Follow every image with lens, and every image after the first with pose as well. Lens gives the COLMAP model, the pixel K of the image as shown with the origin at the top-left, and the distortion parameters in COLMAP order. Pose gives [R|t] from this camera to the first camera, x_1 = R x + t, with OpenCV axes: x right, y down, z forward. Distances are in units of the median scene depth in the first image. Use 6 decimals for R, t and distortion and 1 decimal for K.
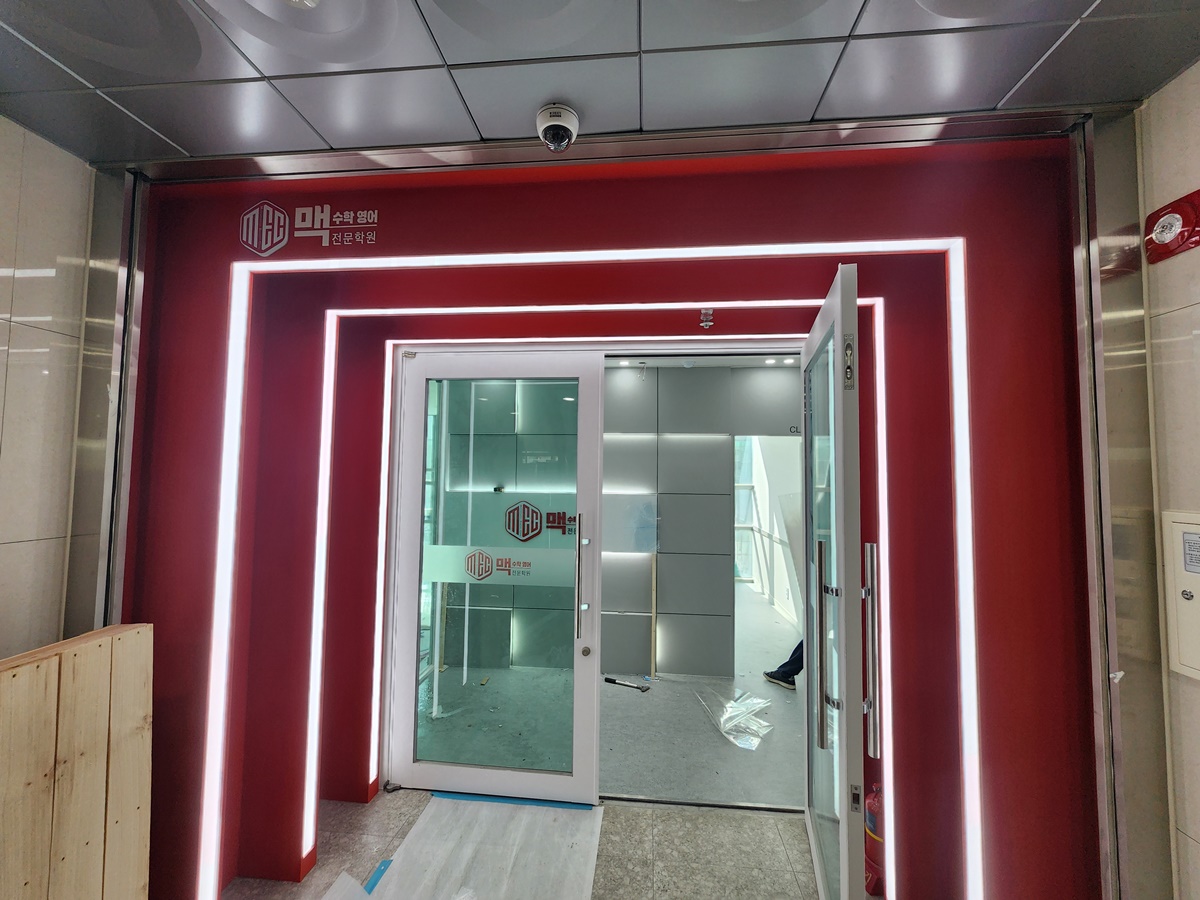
lens RADIAL K [[495.8, 0, 595.0], [0, 495.8, 447.5], [0, 0, 1]] dist [0.000478, 0.000742]
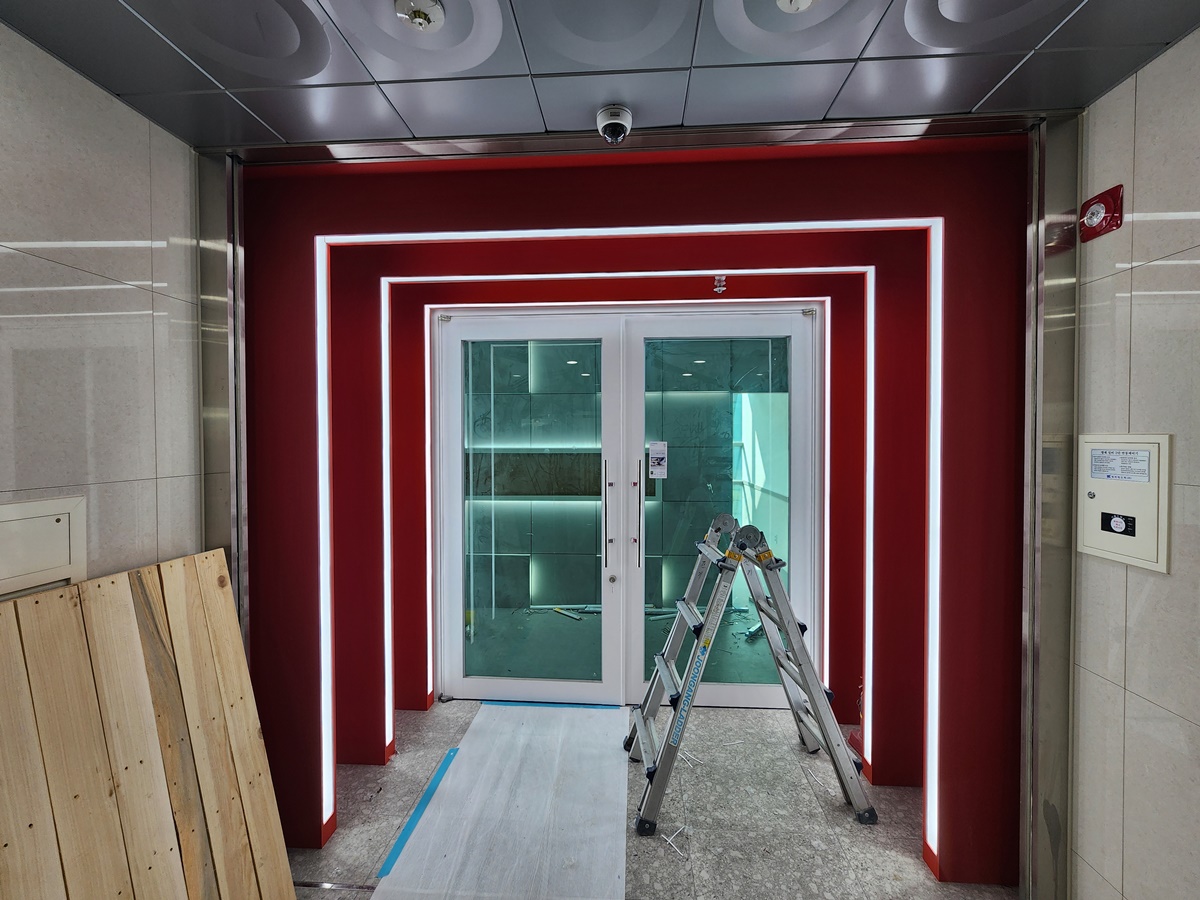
lens RADIAL K [[495.8, 0, 600.2], [0, 495.8, 447.8], [0, 0, 1]] dist [0.000478, 0.000742]
pose [[0.999103, -0.016268, 0.039096, -0.137696], [0.013368, 0.997219, 0.073322, 0.035625], [-0.040180, -0.072733, 0.996542, -0.199378]]
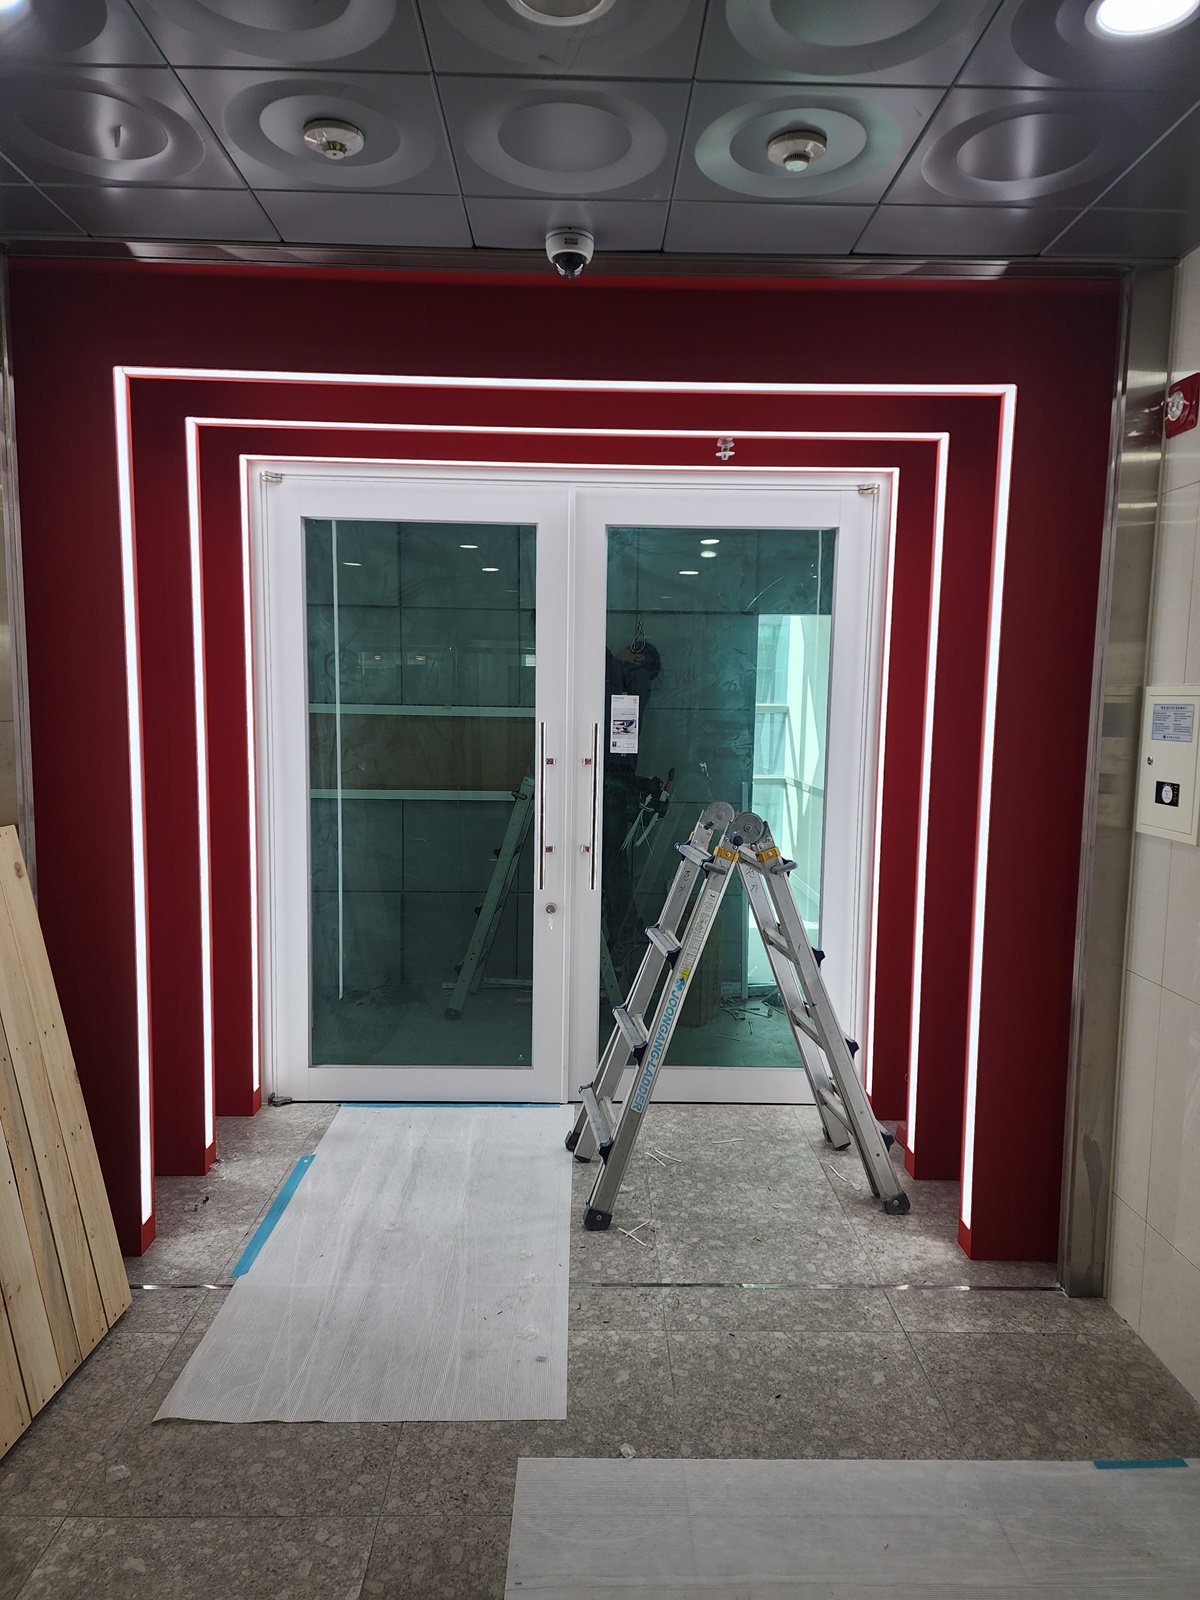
lens RADIAL K [[1055.3, 0, 601.9], [0, 1055.3, 805.8], [0, 0, 1]] dist [0.056211, -0.017931]
pose [[0.991911, -0.011230, 0.126438, -0.219691], [-0.008654, 0.987779, 0.155623, 0.025160], [-0.126640, -0.155458, 0.979691, -0.825881]]
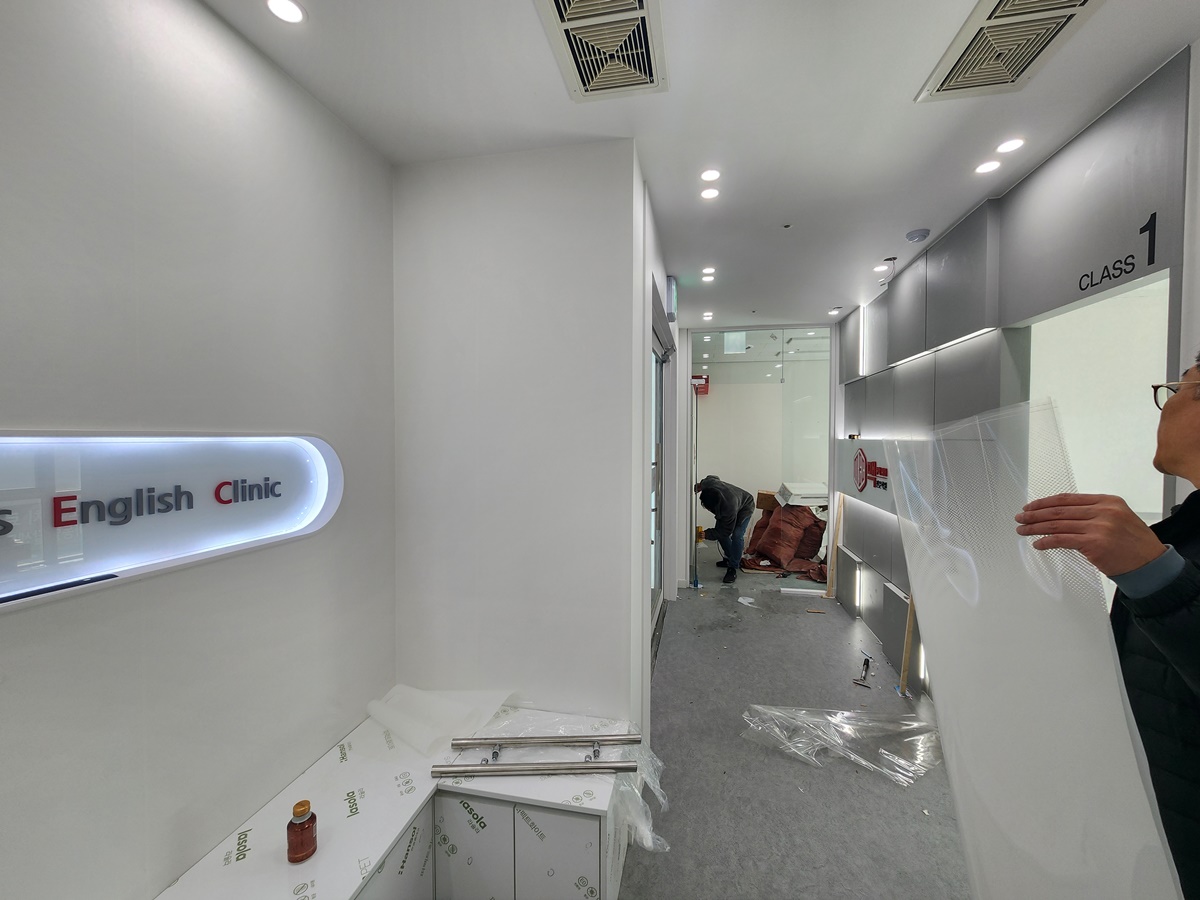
lens RADIAL K [[495.8, 0, 610.5], [0, 495.8, 446.6], [0, 0, 1]] dist [0.000478, 0.000742]
pose [[-0.087895, 0.010366, -0.996076, 3.185980], [0.053101, 0.998573, 0.005706, 0.285240], [0.994713, -0.052391, -0.088320, 2.375283]]
